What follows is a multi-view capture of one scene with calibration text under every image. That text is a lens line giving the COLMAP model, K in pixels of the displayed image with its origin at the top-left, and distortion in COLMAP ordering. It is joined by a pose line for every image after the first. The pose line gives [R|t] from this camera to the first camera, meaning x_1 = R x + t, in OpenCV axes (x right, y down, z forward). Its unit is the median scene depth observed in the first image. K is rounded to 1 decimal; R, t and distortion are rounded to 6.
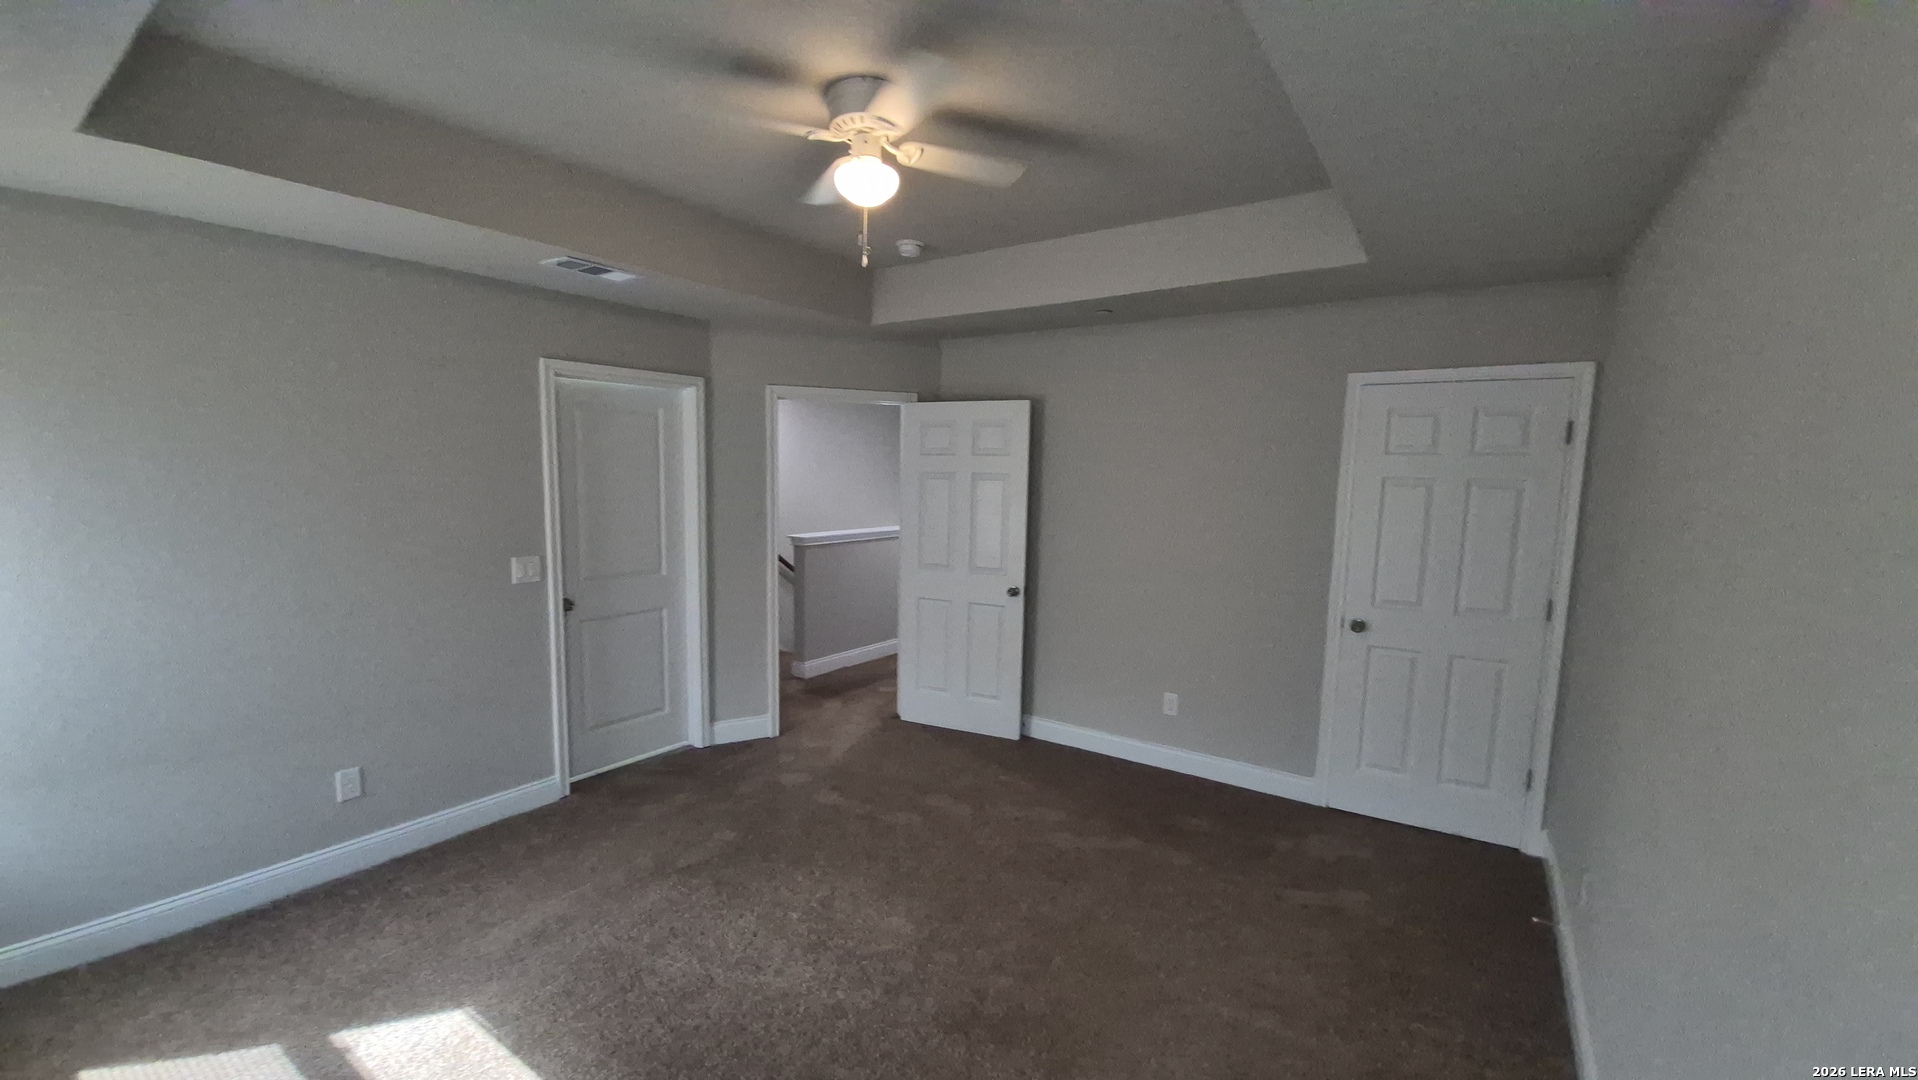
lens RADIAL K [[755.2, 0, 945.5], [0, 755.2, 550.8], [0, 0, 1]] dist [-0.000811, -0.009408]
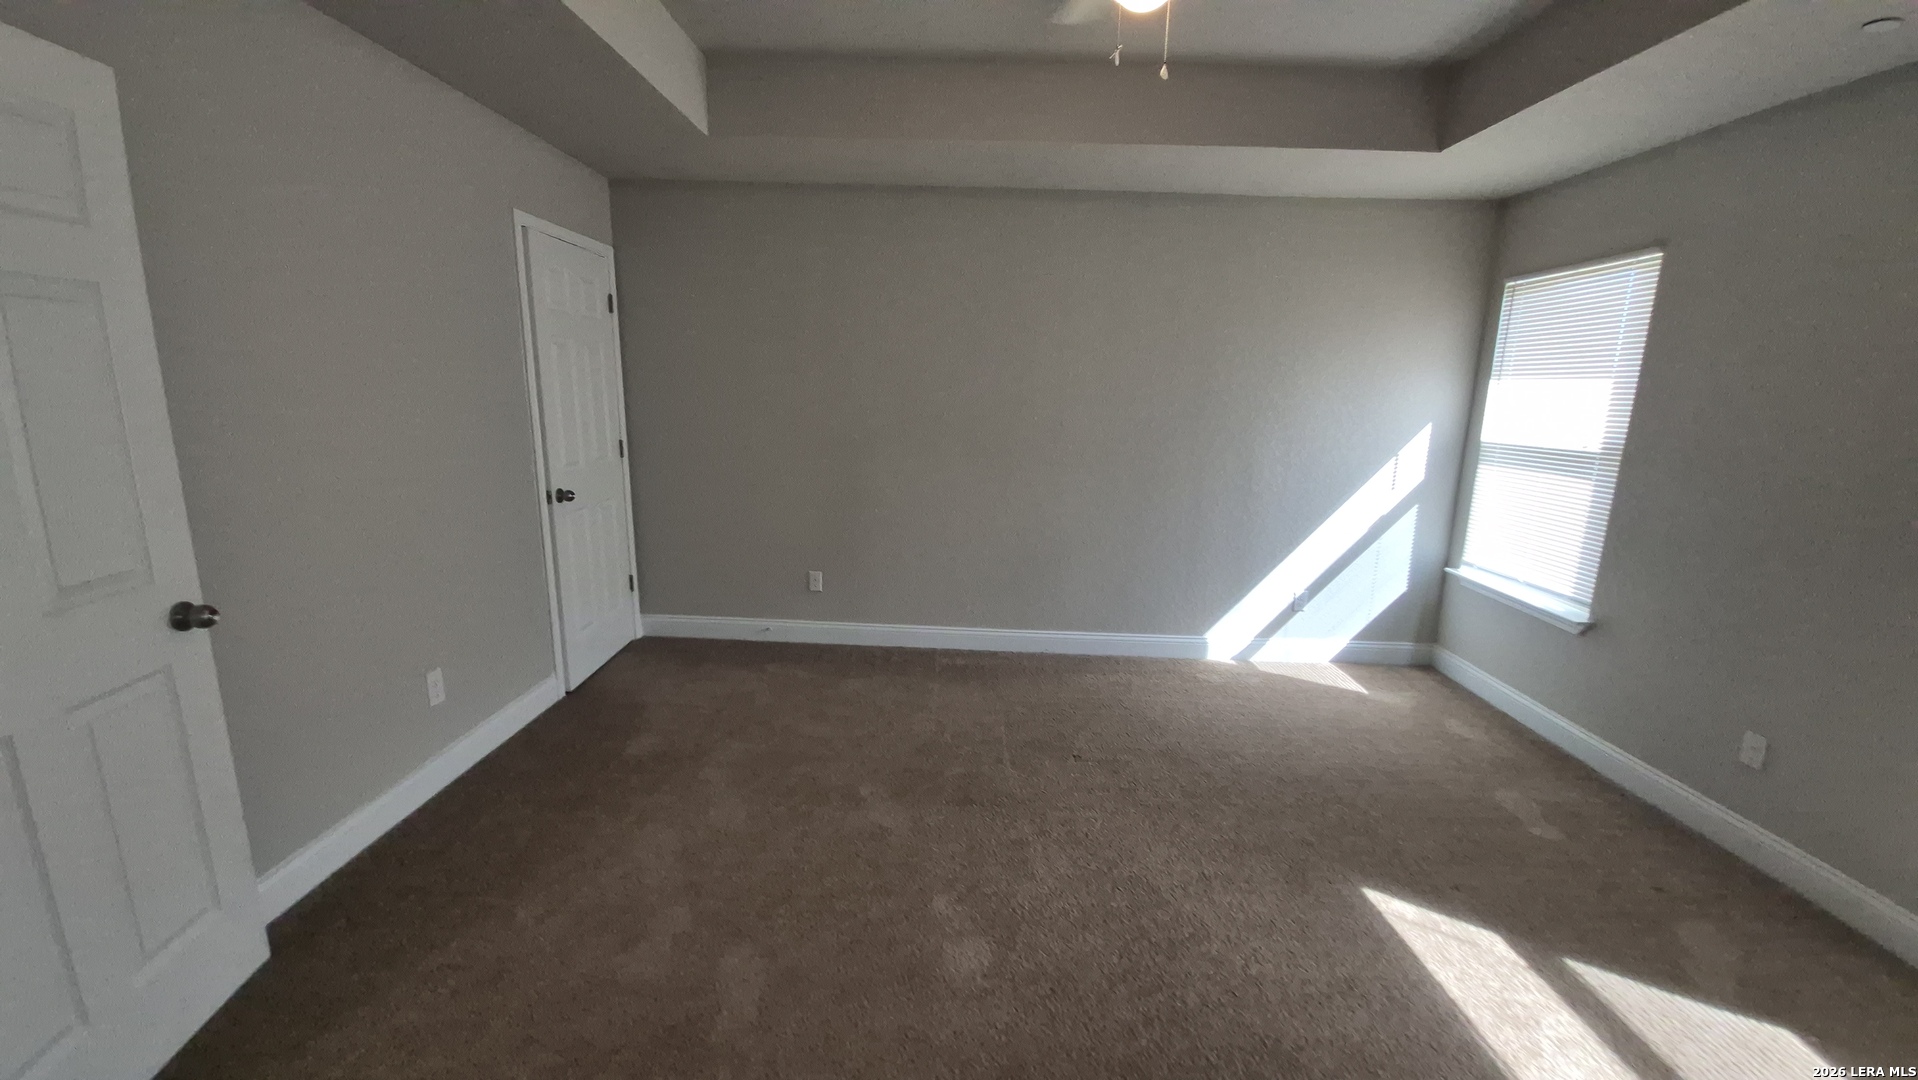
lens RADIAL K [[755.2, 0, 945.5], [0, 755.2, 550.8], [0, 0, 1]] dist [-0.000811, -0.009408]
pose [[-0.532414, -0.201865, 0.822062, -0.429650], [0.058357, 0.960085, 0.273553, -0.059552], [-0.844470, 0.193617, -0.499382, 0.900742]]
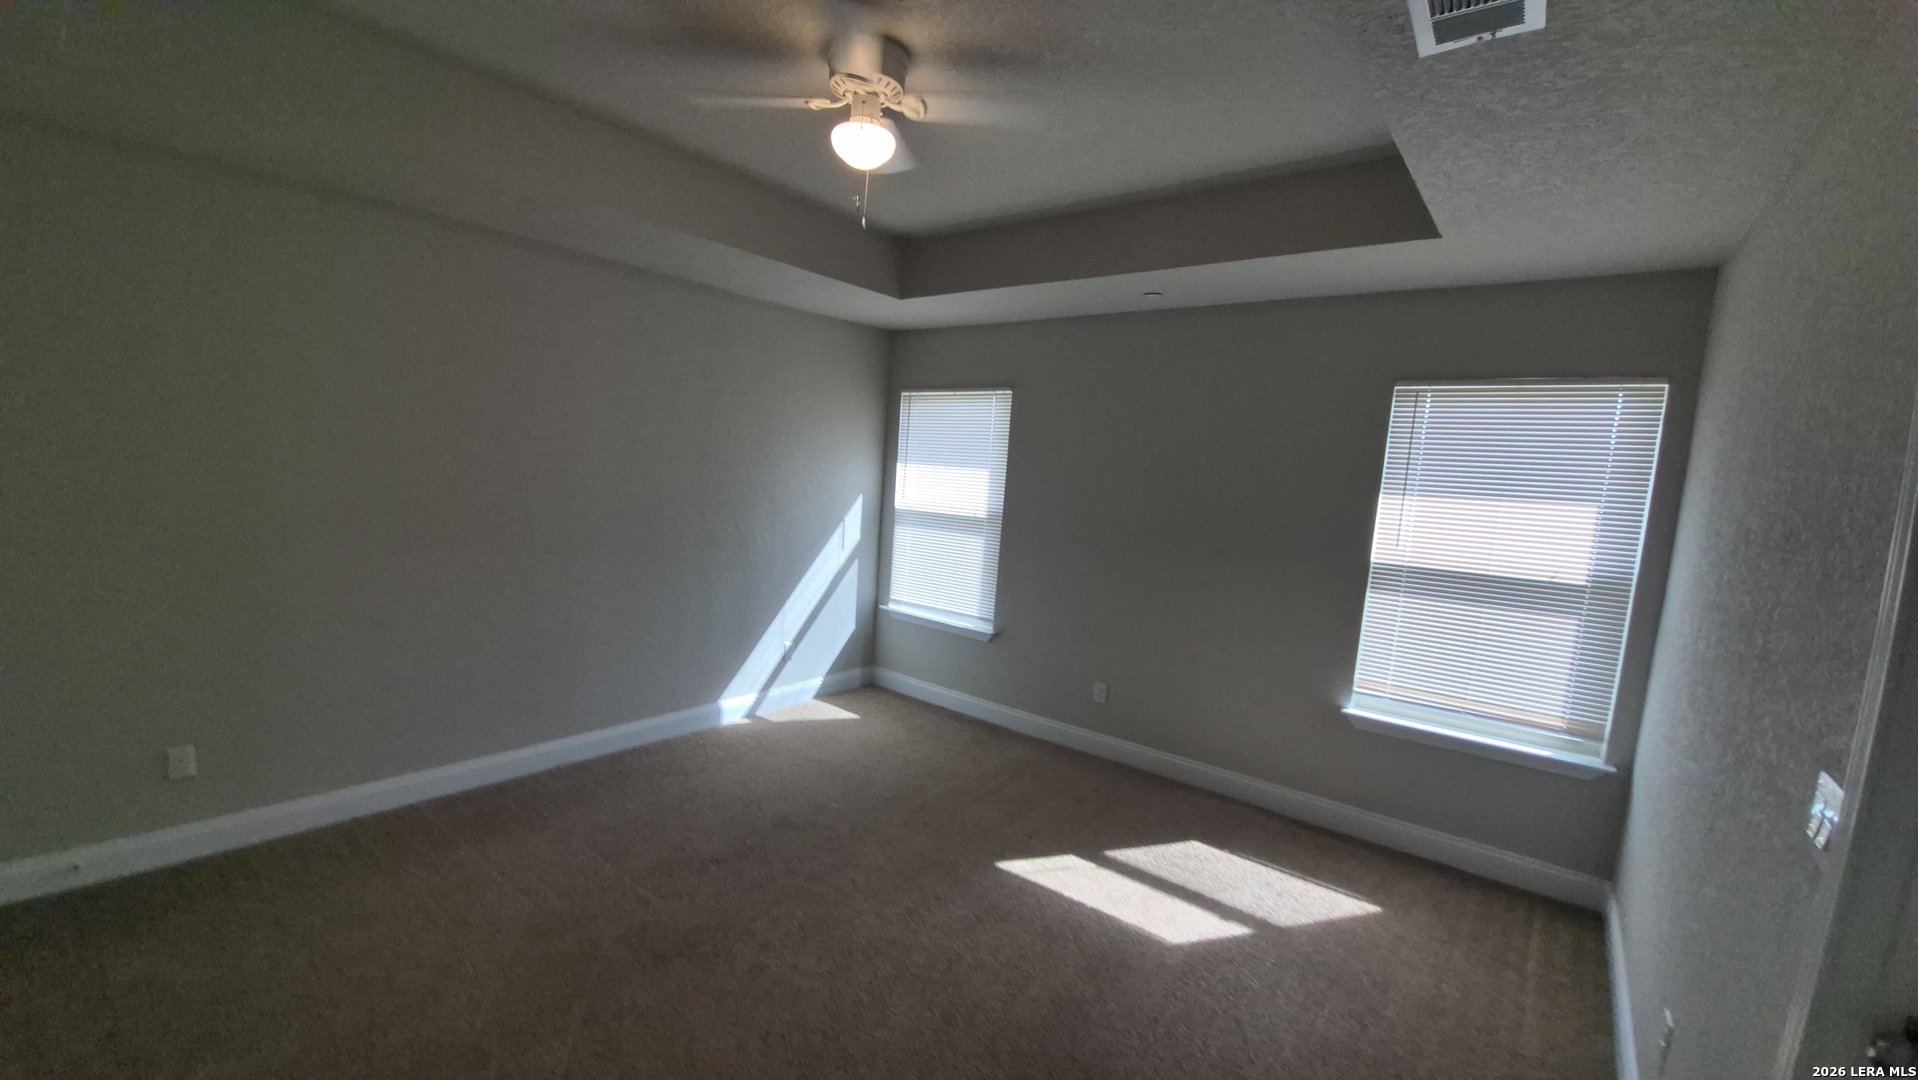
lens RADIAL K [[755.2, 0, 945.5], [0, 755.2, 550.8], [0, 0, 1]] dist [-0.000811, -0.009408]
pose [[-0.993646, -0.082712, 0.076328, -0.180336], [-0.064311, 0.973815, 0.218057, -0.102882], [-0.092366, 0.211763, -0.972947, 1.060285]]
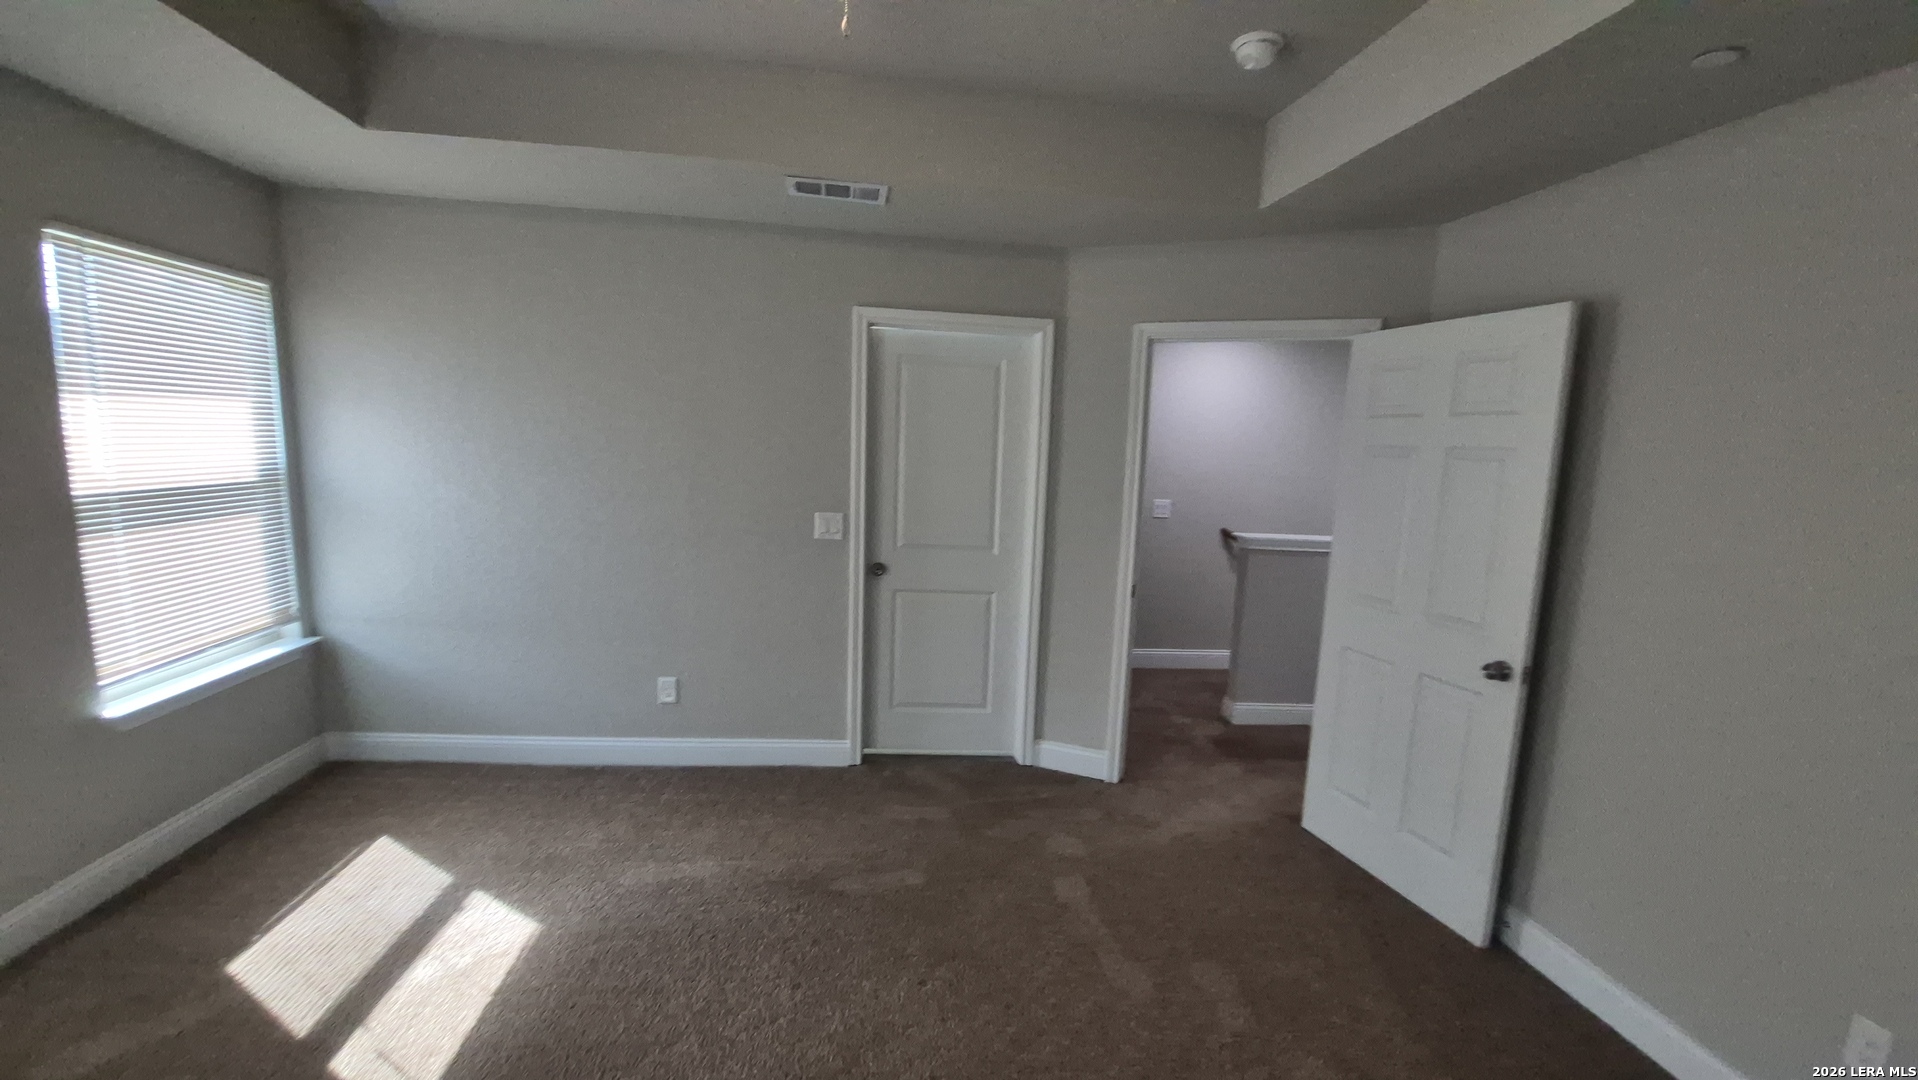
lens RADIAL K [[755.2, 0, 945.5], [0, 755.2, 550.8], [0, 0, 1]] dist [-0.000811, -0.009408]
pose [[0.656916, 0.124359, -0.743637, 0.224639], [-0.122427, 0.990808, 0.057543, -0.014689], [0.743957, 0.053241, 0.666103, 0.368392]]
